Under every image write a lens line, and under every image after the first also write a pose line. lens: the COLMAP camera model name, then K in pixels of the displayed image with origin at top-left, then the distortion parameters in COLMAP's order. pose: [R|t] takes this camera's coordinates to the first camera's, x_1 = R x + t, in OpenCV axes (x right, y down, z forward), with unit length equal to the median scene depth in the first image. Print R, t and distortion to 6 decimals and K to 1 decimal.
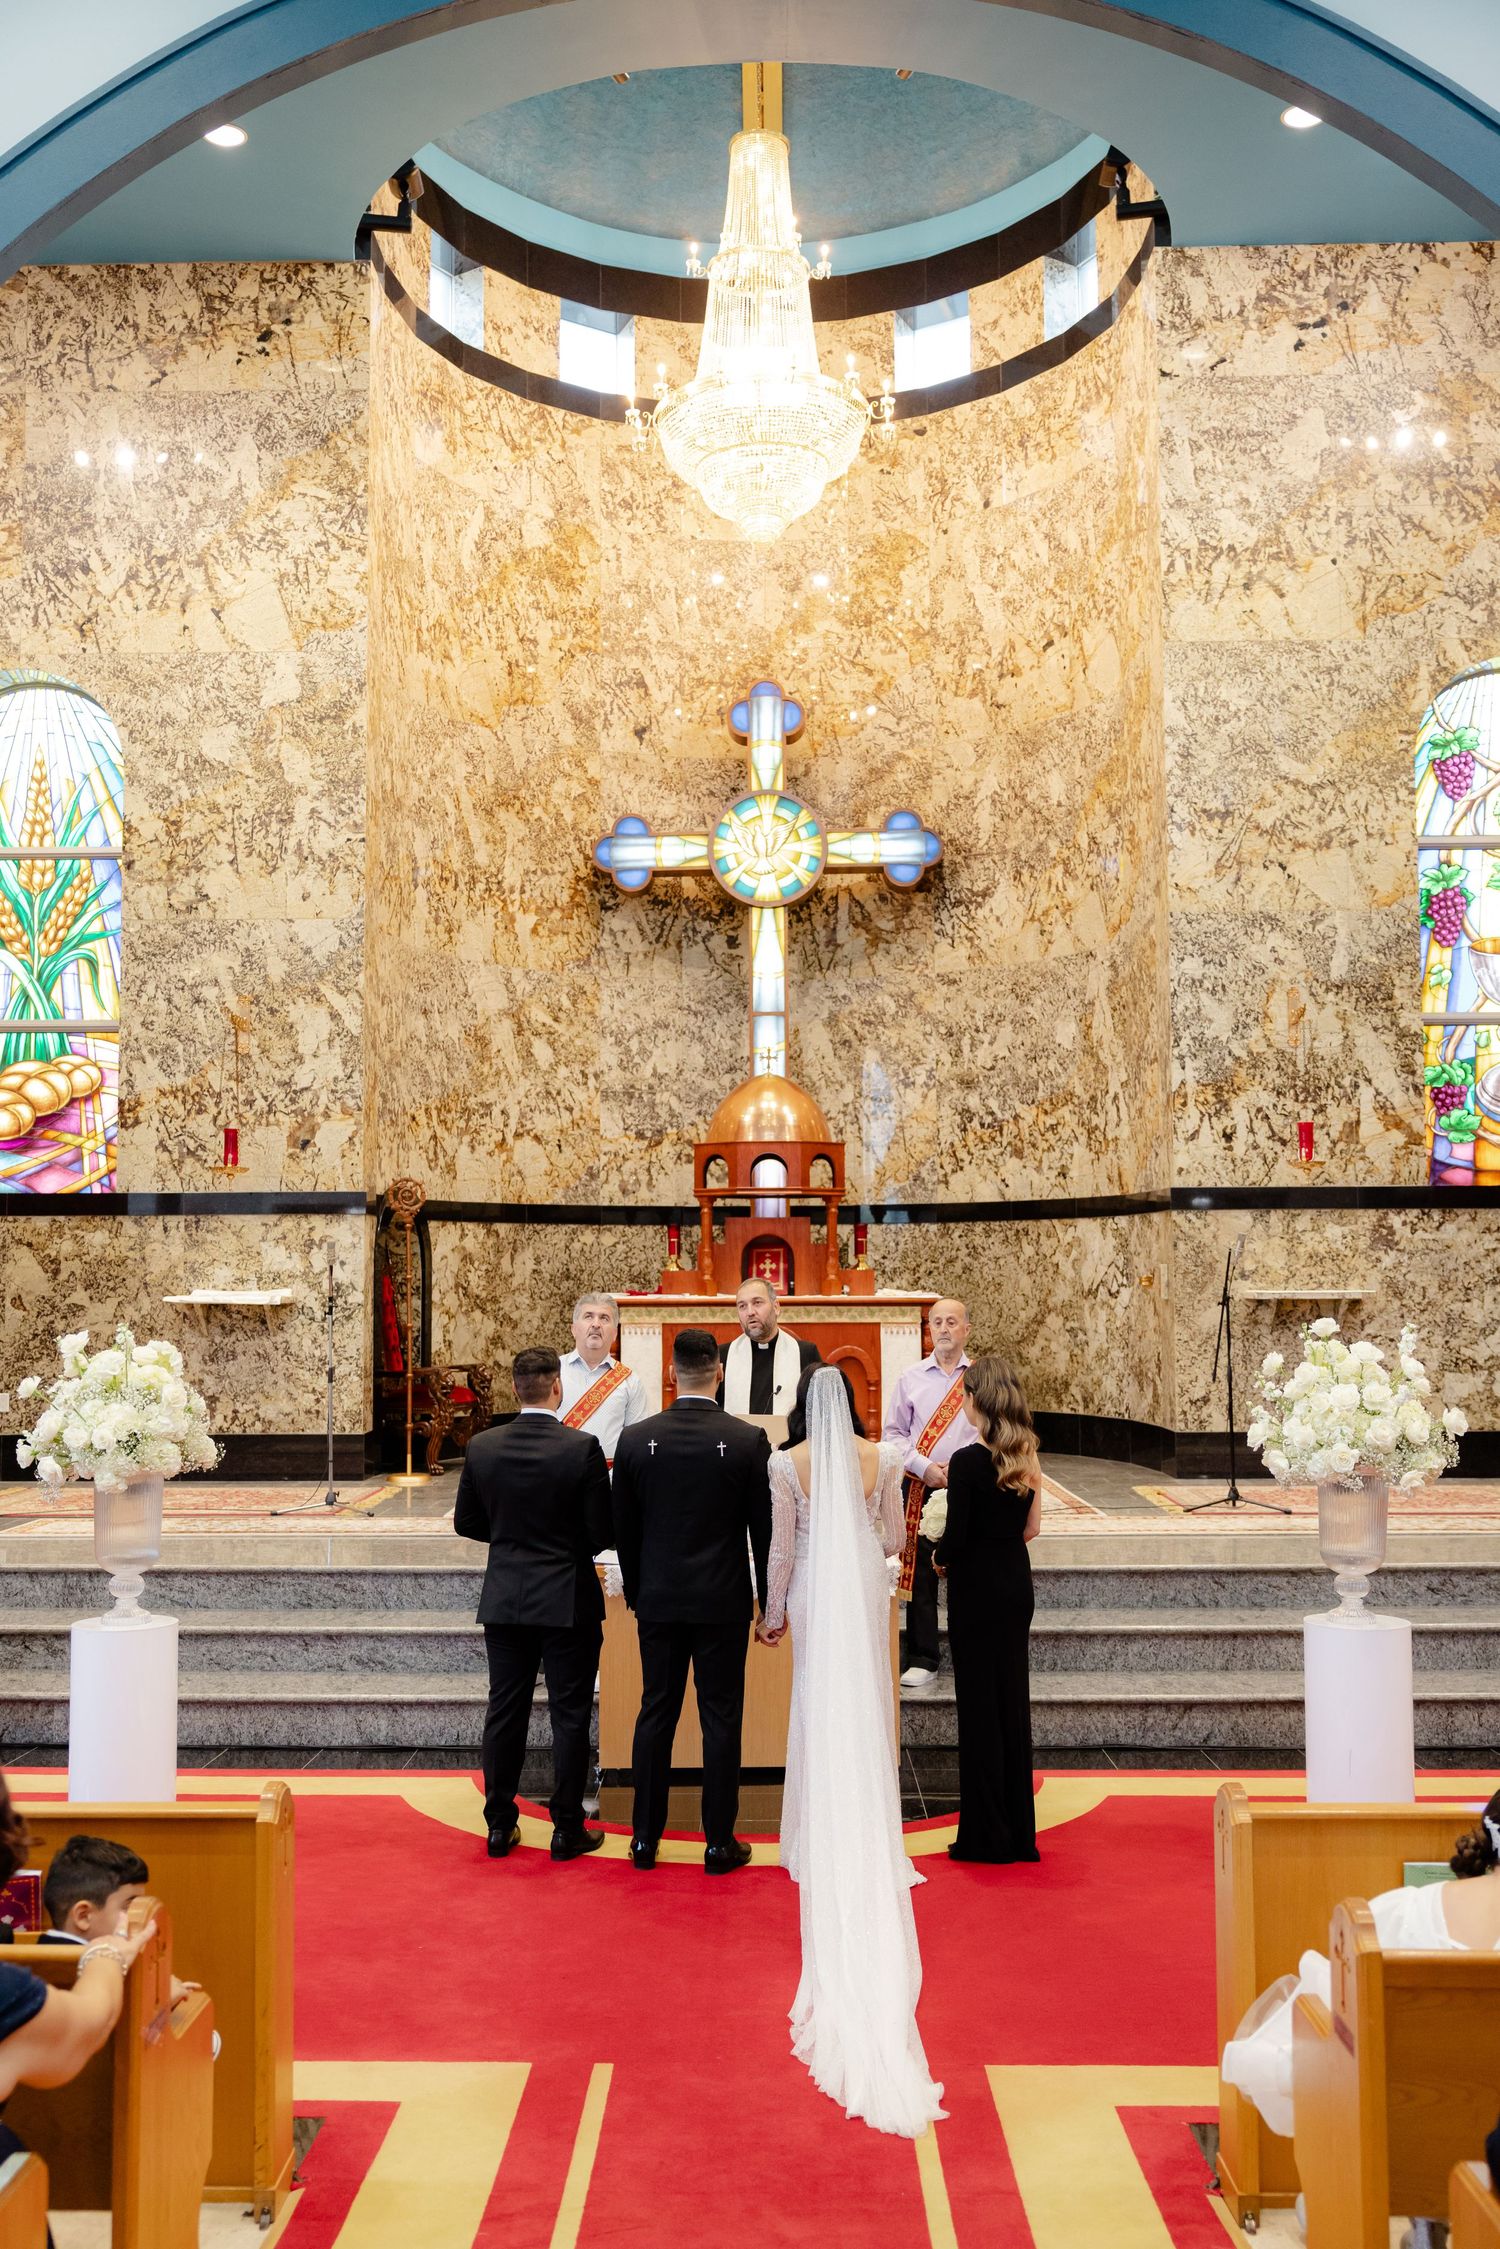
lens RADIAL K [[2146.9, 0, 732.8], [0, 2146.9, 1107.7], [0, 0, 1]] dist [-0.007675, 0.025368]
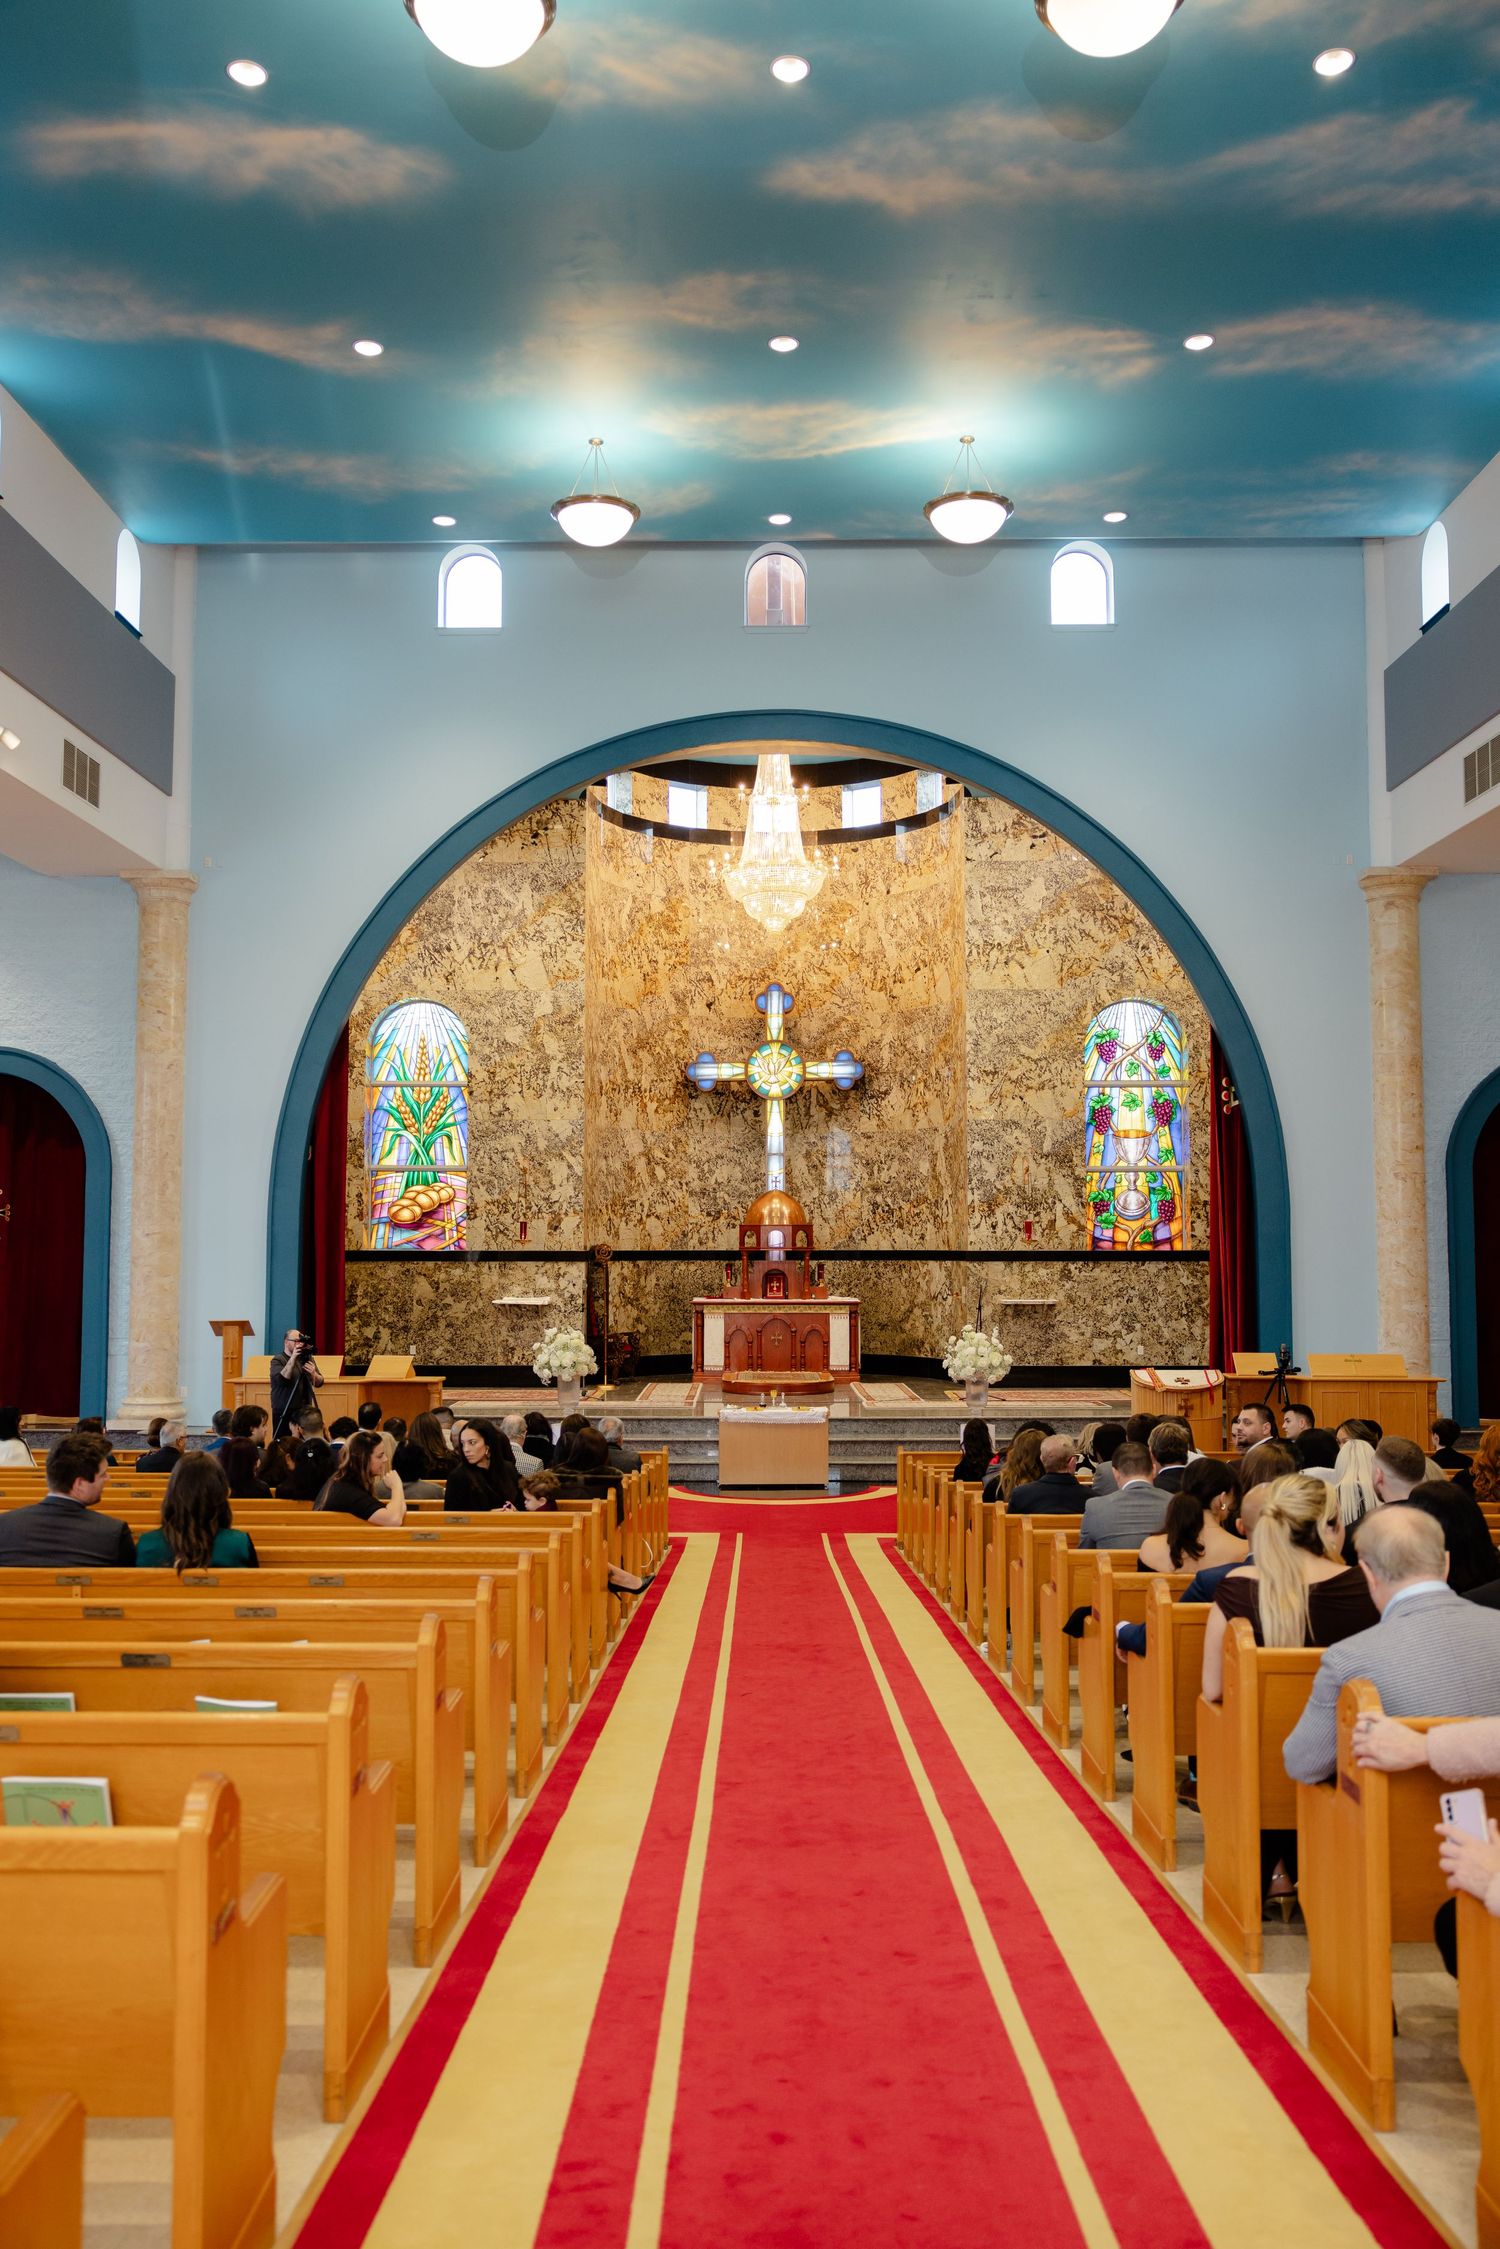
lens RADIAL K [[1811.6, 0, 750.0], [0, 1811.6, 1124.5], [0, 0, 1]] dist [-0.005673, -0.004281]
pose [[0.999914, 0.005097, 0.012101, -0.030682], [-0.005253, 0.999903, 0.012886, -0.105542], [-0.012035, -0.012948, 0.999844, -0.756118]]
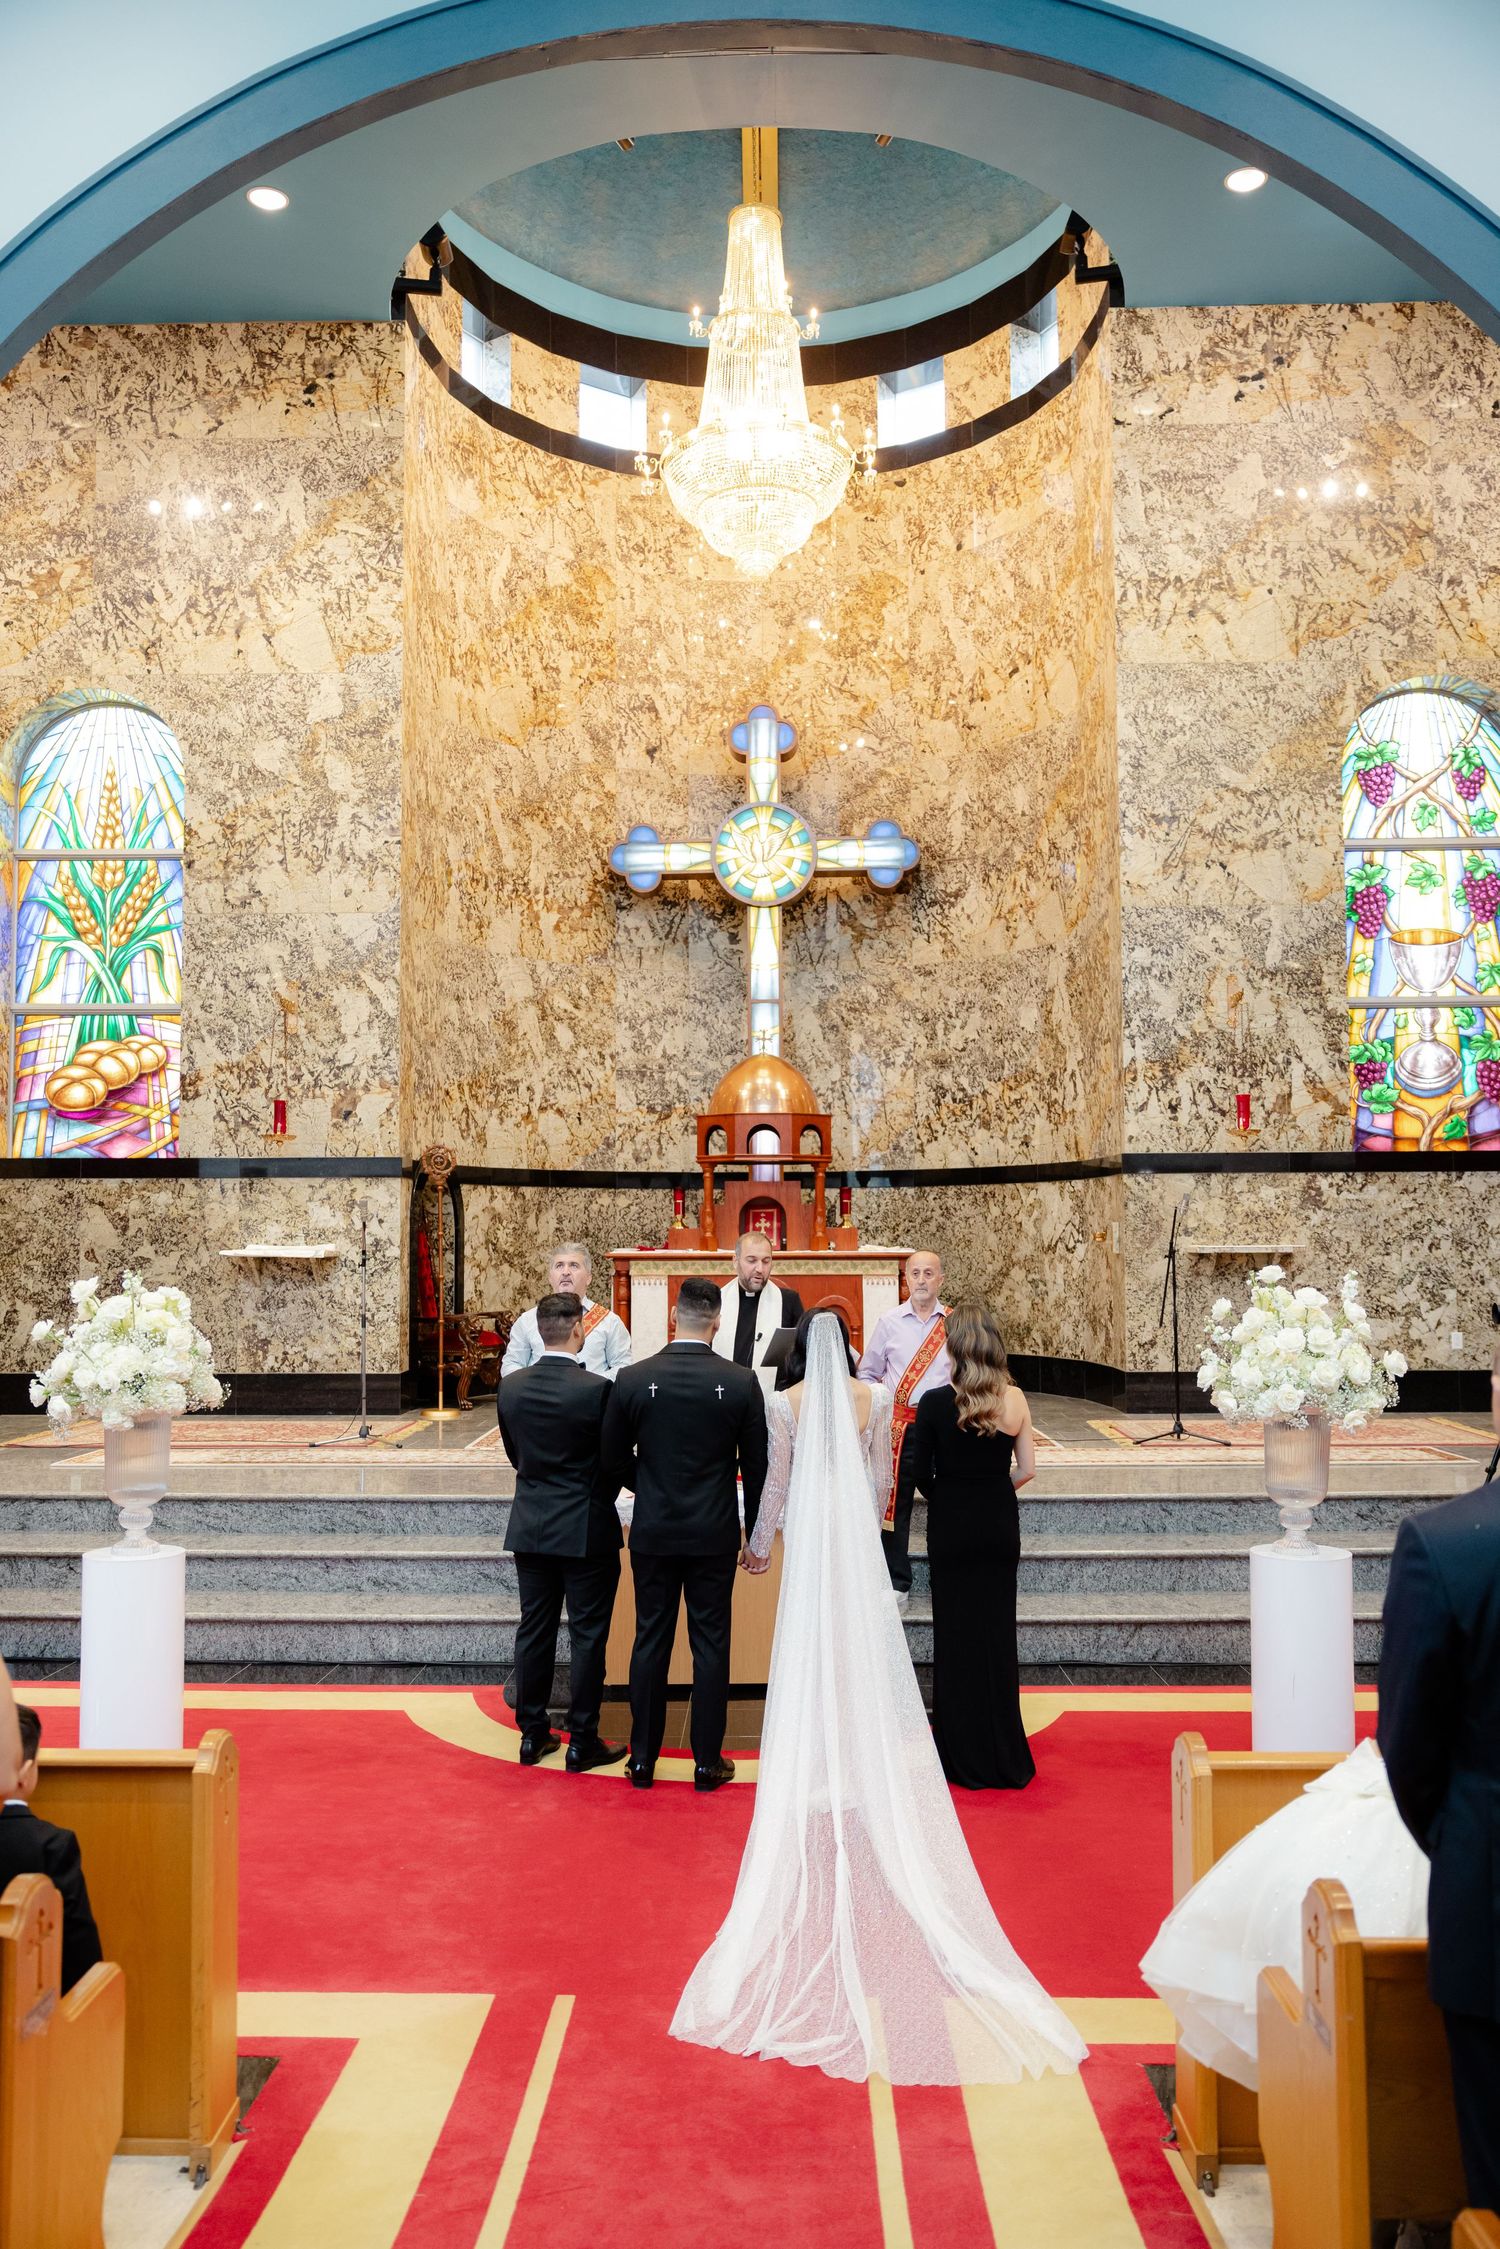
lens RADIAL K [[1811.6, 0, 750.0], [0, 1811.6, 1124.5], [0, 0, 1]] dist [-0.005673, -0.004281]
pose [[1.000000, 0.000268, 0.000433, 0.009718], [-0.000275, 0.999893, 0.014636, 0.008120], [-0.000429, -0.014636, 0.999893, 0.055960]]
